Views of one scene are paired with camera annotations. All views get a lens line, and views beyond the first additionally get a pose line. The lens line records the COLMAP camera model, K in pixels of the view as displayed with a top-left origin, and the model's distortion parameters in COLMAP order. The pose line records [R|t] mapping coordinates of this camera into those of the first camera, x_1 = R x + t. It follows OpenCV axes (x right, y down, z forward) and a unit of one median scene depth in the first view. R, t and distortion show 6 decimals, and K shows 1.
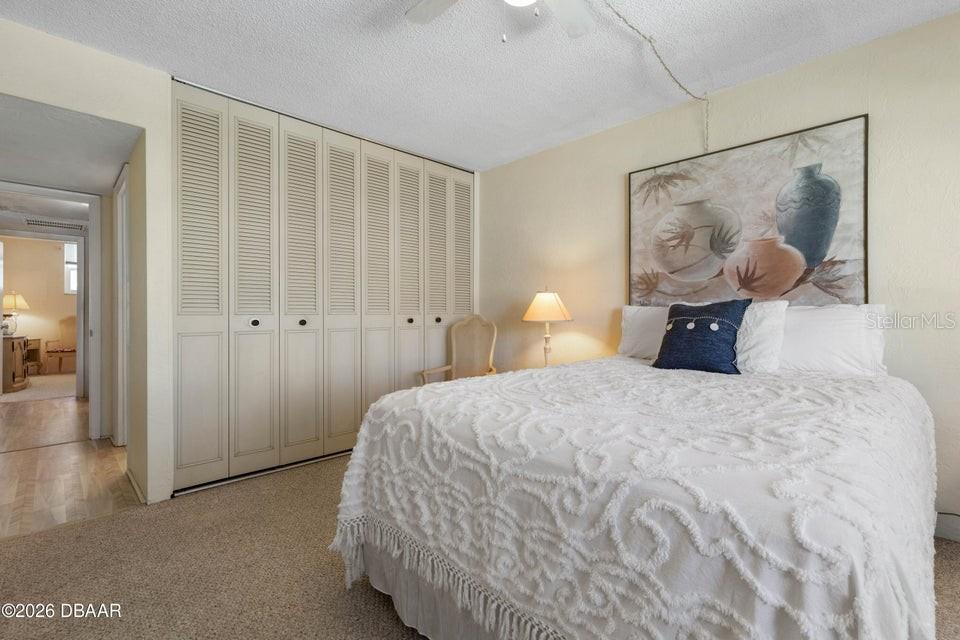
lens RADIAL K [[437.4, 0, 478.8], [0, 437.4, 315.0], [0, 0, 1]] dist [-0.001370, -0.000283]
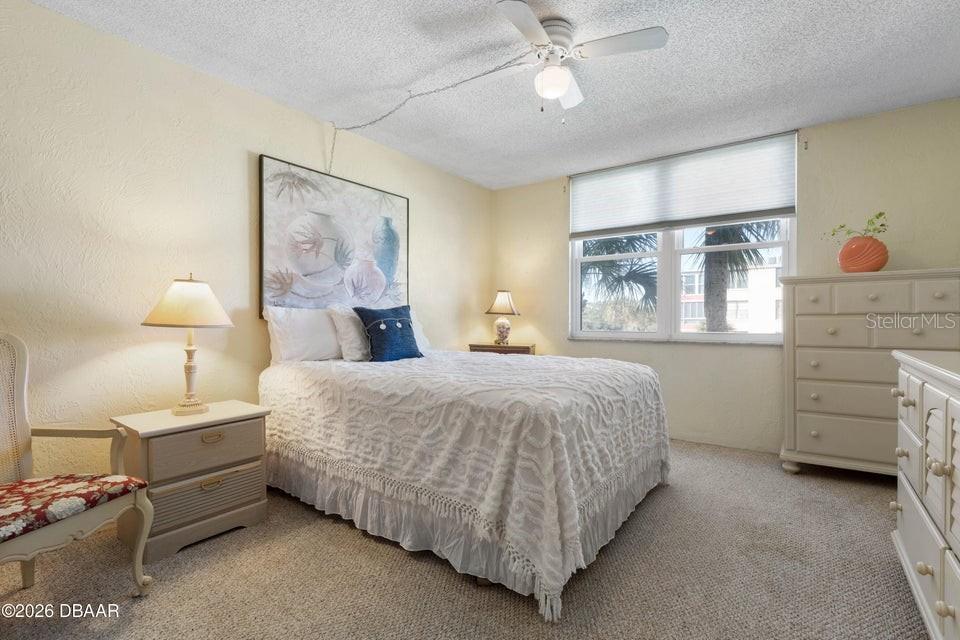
lens RADIAL K [[455.0, 0, 478.7], [0, 455.0, 322.1], [0, 0, 1]] dist [0.000711, 0.000043]
pose [[-0.177230, 0.004469, 0.984159, -0.671581], [0.013703, 0.999904, -0.002073, 0.019781], [-0.984074, 0.013118, -0.177274, 0.790138]]
